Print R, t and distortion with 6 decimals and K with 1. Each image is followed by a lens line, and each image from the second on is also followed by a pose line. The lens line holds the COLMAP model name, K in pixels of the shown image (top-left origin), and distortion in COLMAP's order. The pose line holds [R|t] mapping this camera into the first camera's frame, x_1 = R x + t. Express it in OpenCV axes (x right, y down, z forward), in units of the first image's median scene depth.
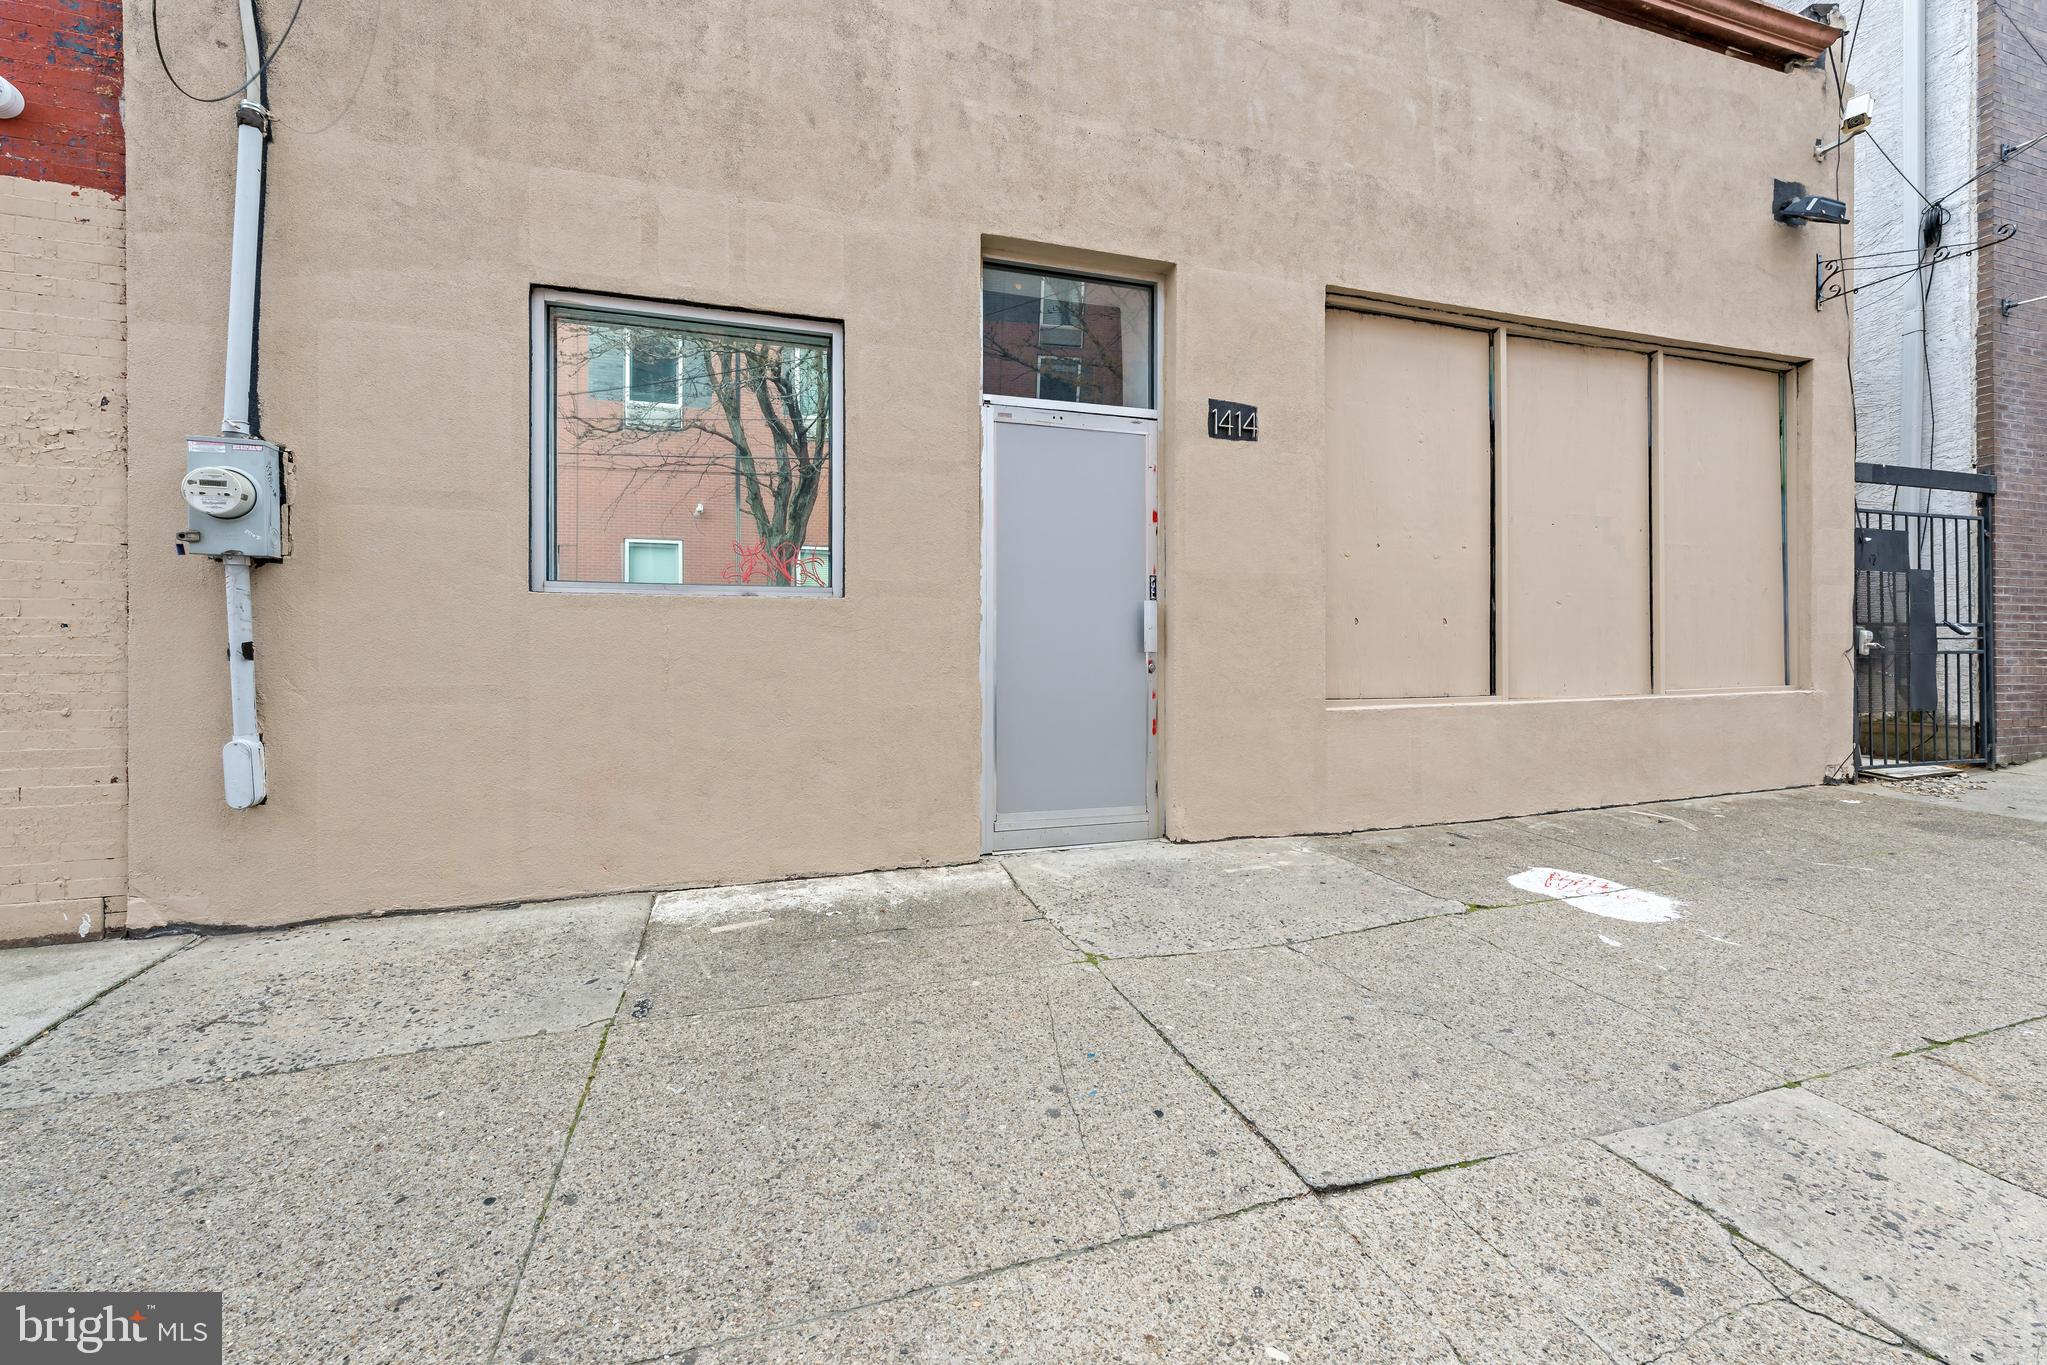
lens RADIAL K [[785.1, 0, 1023.5], [0, 785.1, 682.5], [0, 0, 1]] dist [0.002708, 0.000336]
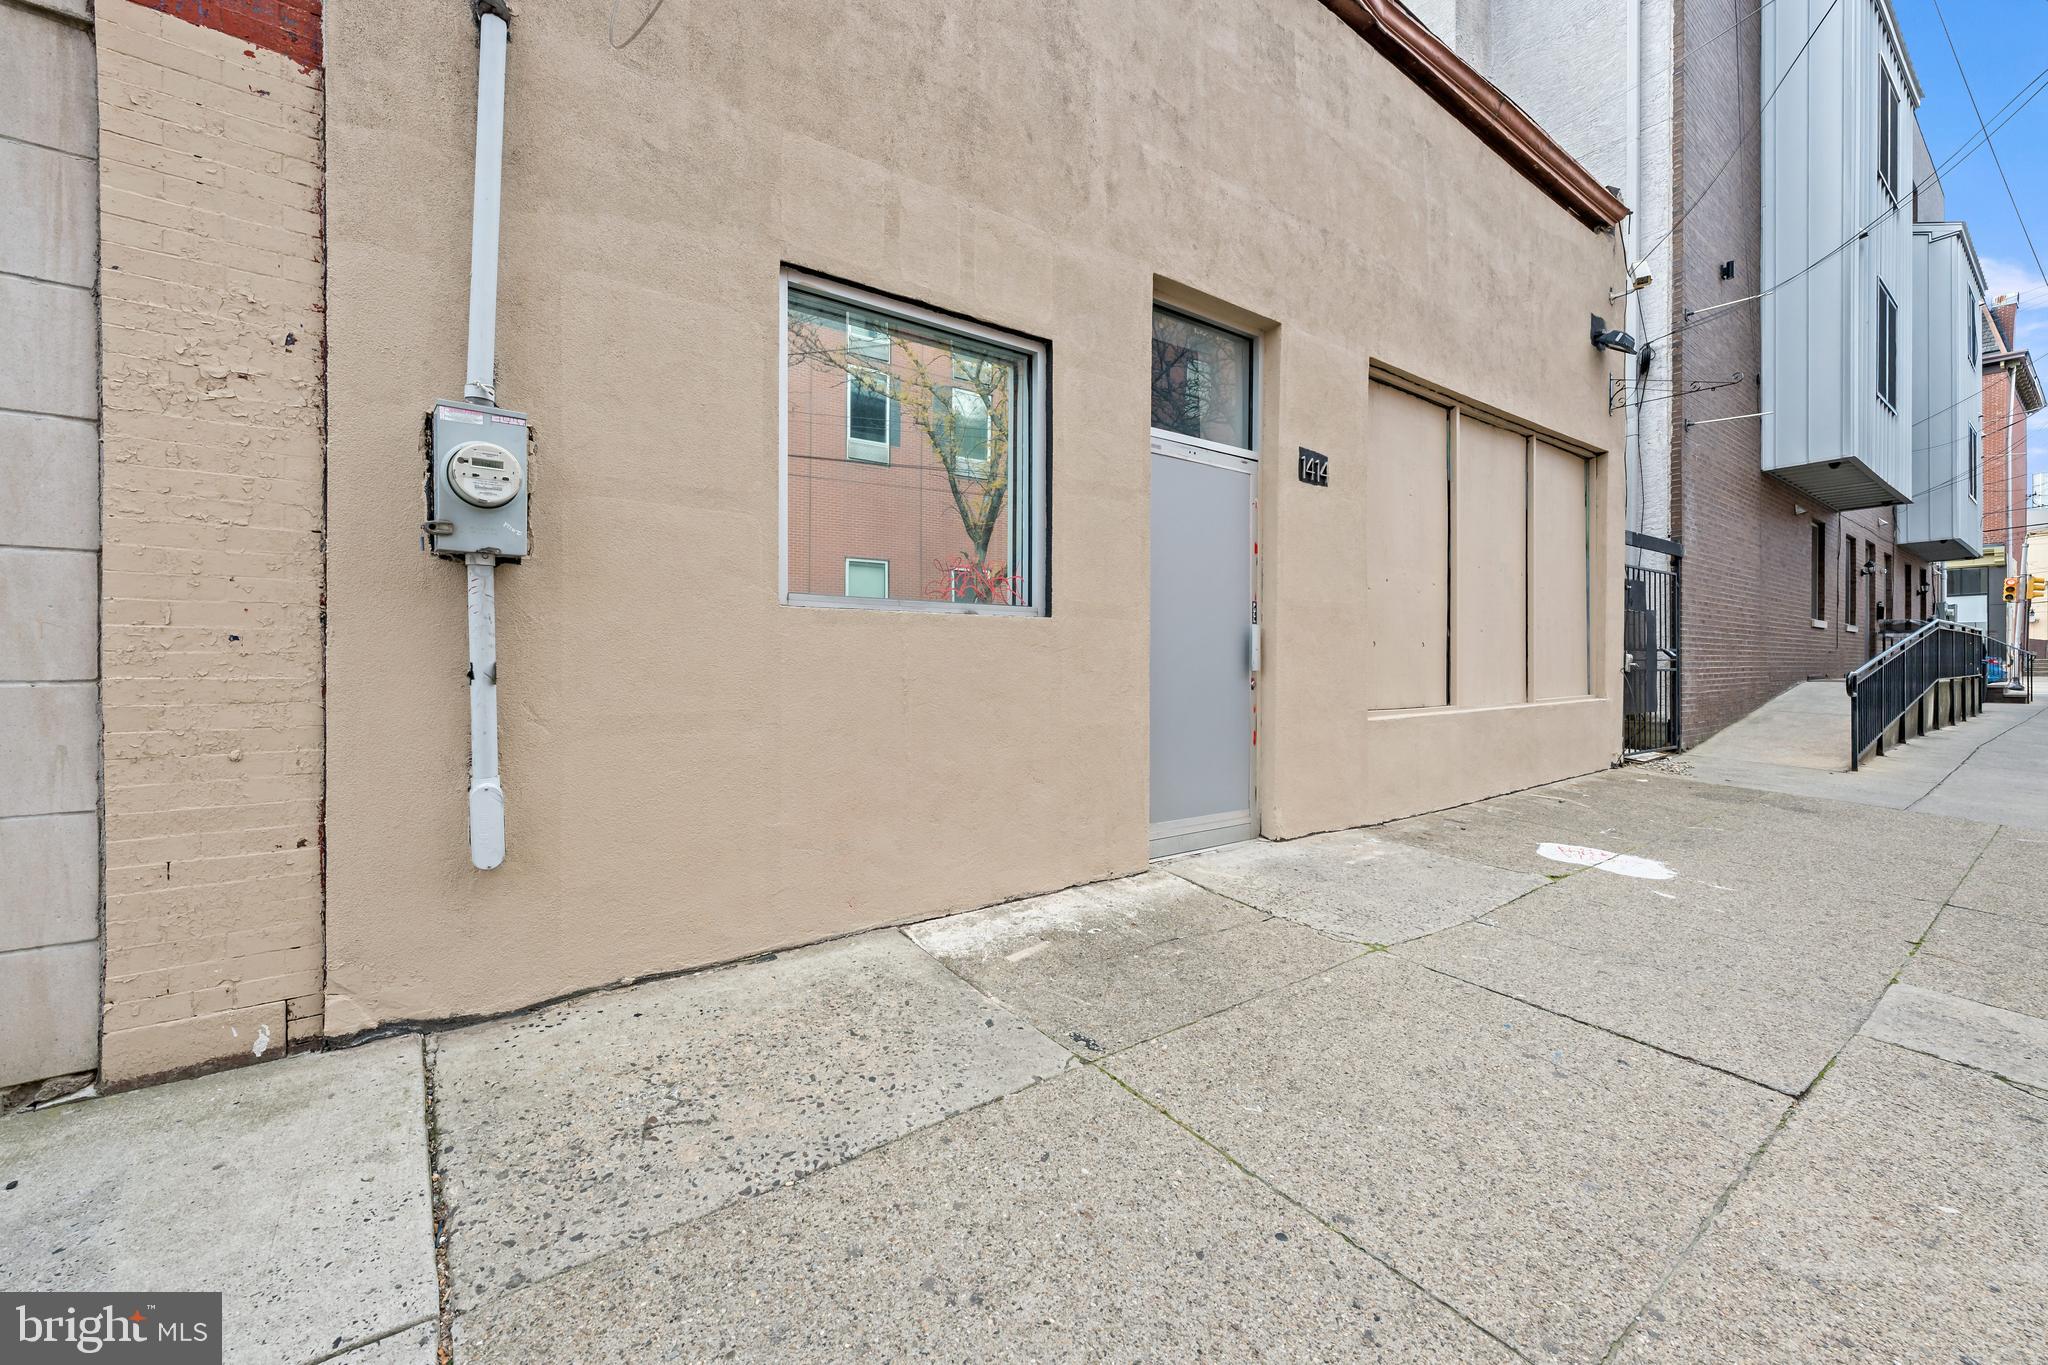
lens RADIAL K [[772.7, 0, 1013.4], [0, 772.7, 690.2], [0, 0, 1]] dist [0.002488, 0.000339]
pose [[0.954257, -0.002798, 0.298973, -0.616236], [0.001073, 0.999982, 0.005933, -0.022631], [-0.298984, -0.005341, 0.954243, 0.075624]]
